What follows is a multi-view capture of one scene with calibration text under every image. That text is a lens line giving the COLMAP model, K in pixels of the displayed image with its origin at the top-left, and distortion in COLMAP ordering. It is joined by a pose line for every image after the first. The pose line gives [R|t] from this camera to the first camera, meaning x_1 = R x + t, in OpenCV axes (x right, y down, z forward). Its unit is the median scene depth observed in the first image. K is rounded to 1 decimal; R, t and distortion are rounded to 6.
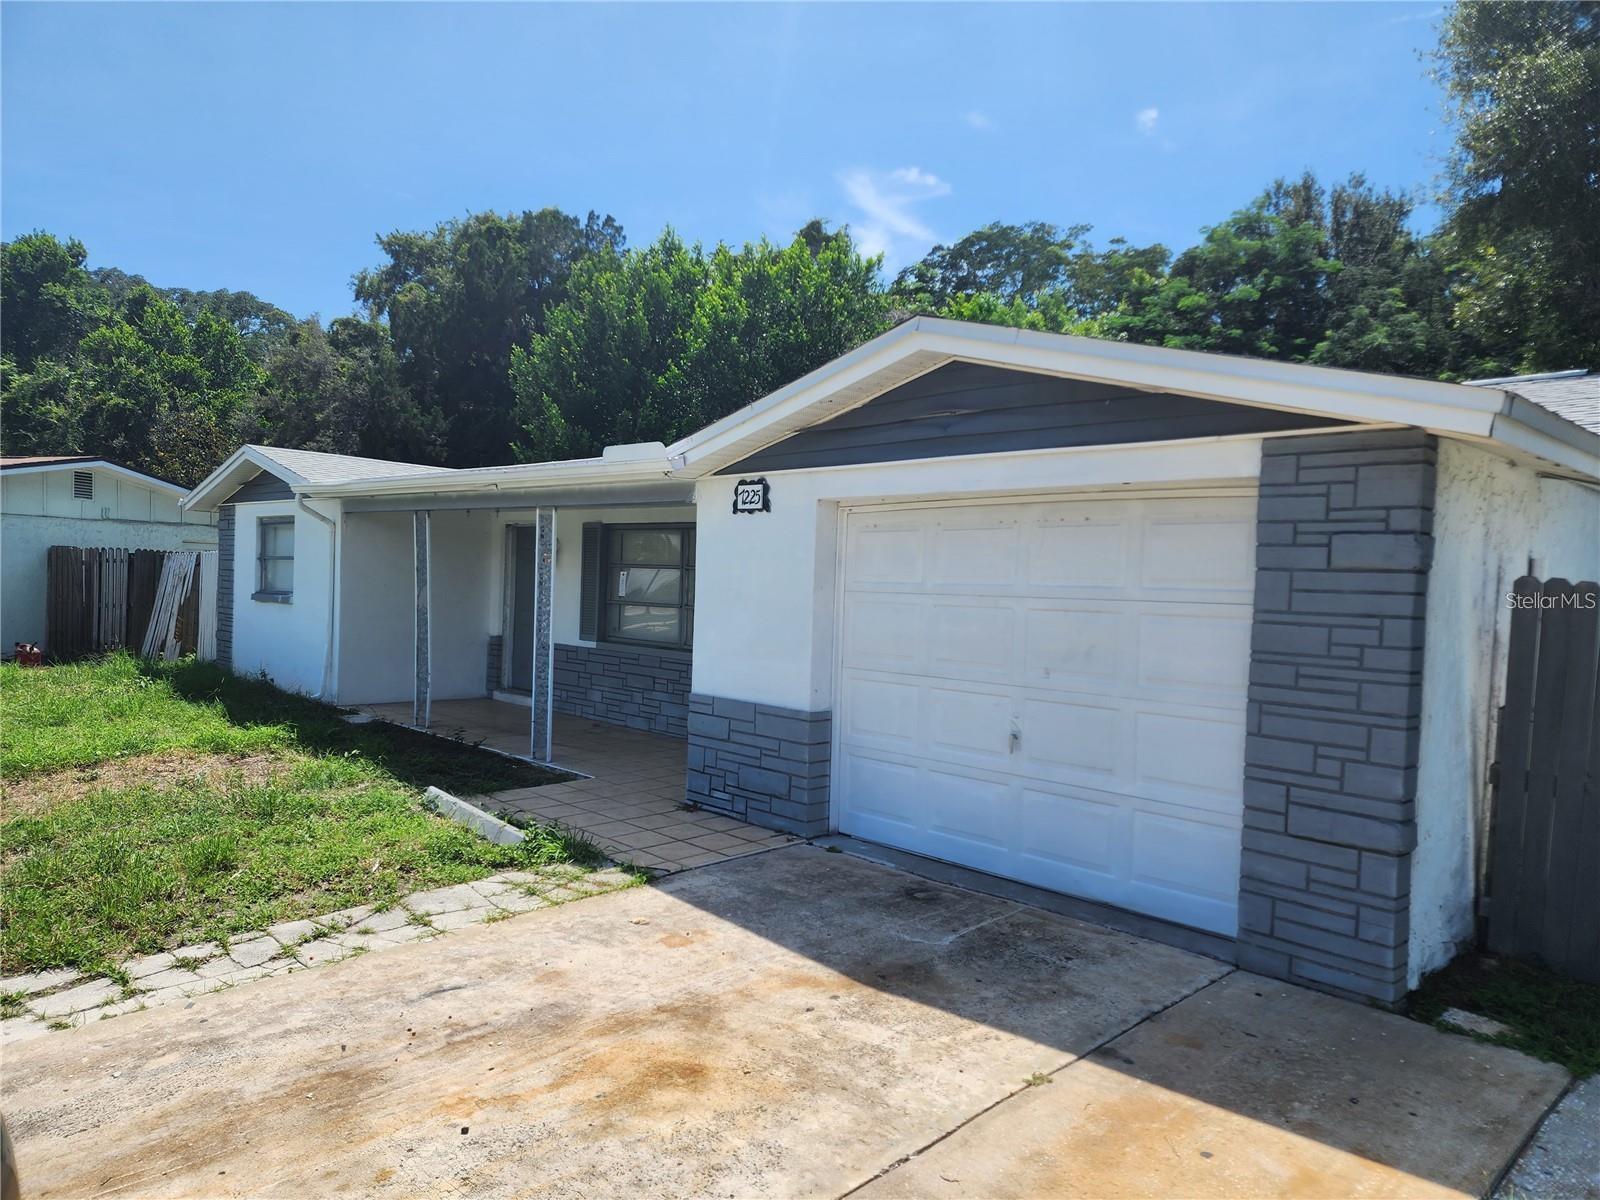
lens RADIAL K [[1079.6, 0, 791.0], [0, 1079.6, 602.3], [0, 0, 1]] dist [0.001682, -0.010931]
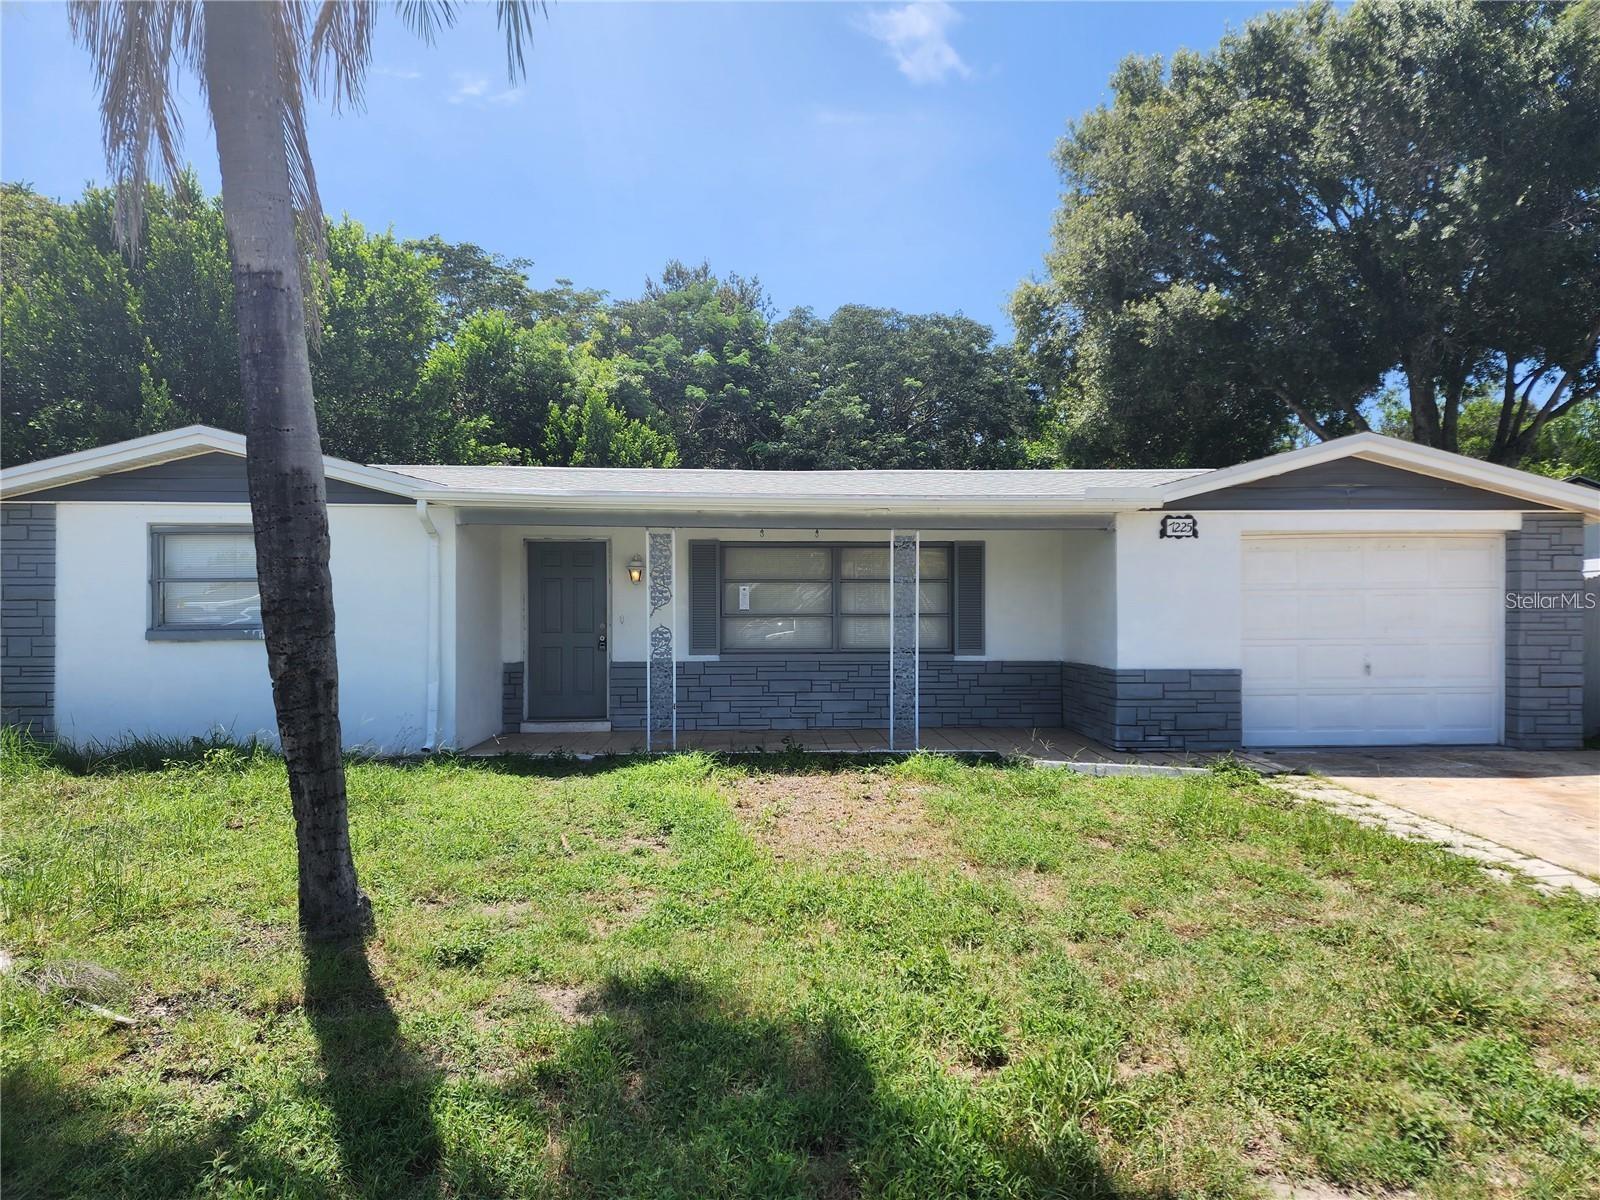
lens RADIAL K [[1079.6, 0, 787.4], [0, 1079.6, 597.0], [0, 0, 1]] dist [0.001682, -0.010931]
pose [[0.660036, -0.028237, 0.750703, -1.689518], [0.040888, 0.999162, 0.001633, -0.032090], [-0.750120, 0.029617, 0.660638, 0.503013]]
